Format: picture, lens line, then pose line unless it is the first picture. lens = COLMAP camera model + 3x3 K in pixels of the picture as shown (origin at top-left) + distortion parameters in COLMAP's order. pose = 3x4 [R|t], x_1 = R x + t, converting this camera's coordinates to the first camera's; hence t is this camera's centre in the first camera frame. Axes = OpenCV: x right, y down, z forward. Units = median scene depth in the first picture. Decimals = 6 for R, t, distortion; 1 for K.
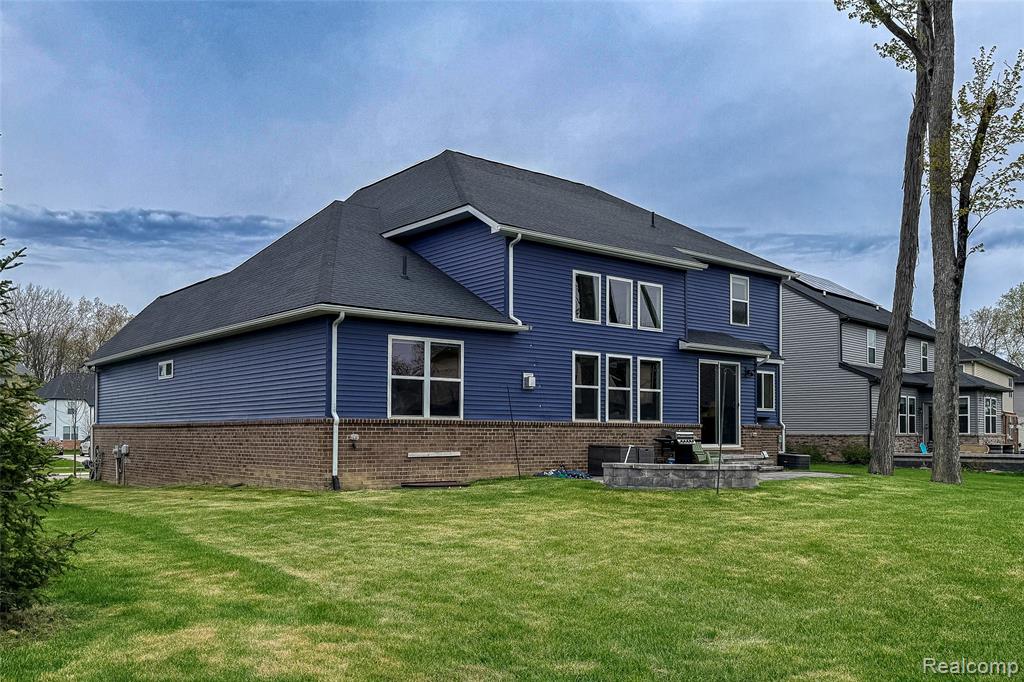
lens RADIAL K [[856.0, 0, 512.0], [0, 856.0, 341.0], [0, 0, 1]] dist [-0.001012, -0.041349]
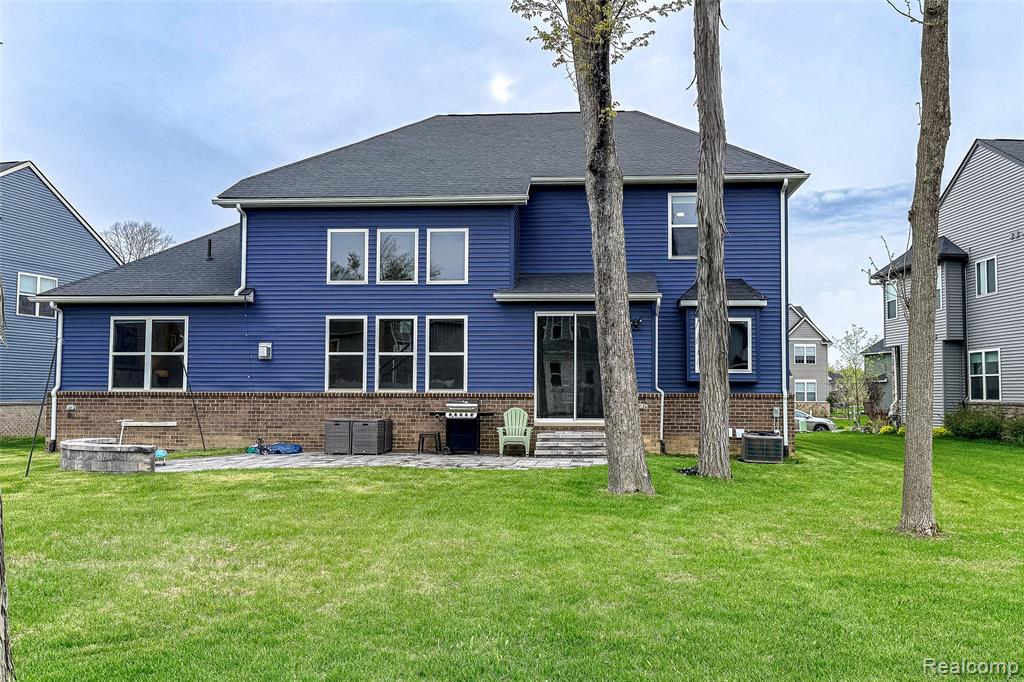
lens RADIAL K [[867.7, 0, 512.0], [0, 867.7, 277.0], [0, 0, 1]] dist [0.006904, -0.007084]
pose [[0.718102, -0.104718, -0.688014, 0.878329], [0.071840, 0.994487, -0.076383, 0.056468], [0.692220, 0.005423, 0.721666, 0.457417]]
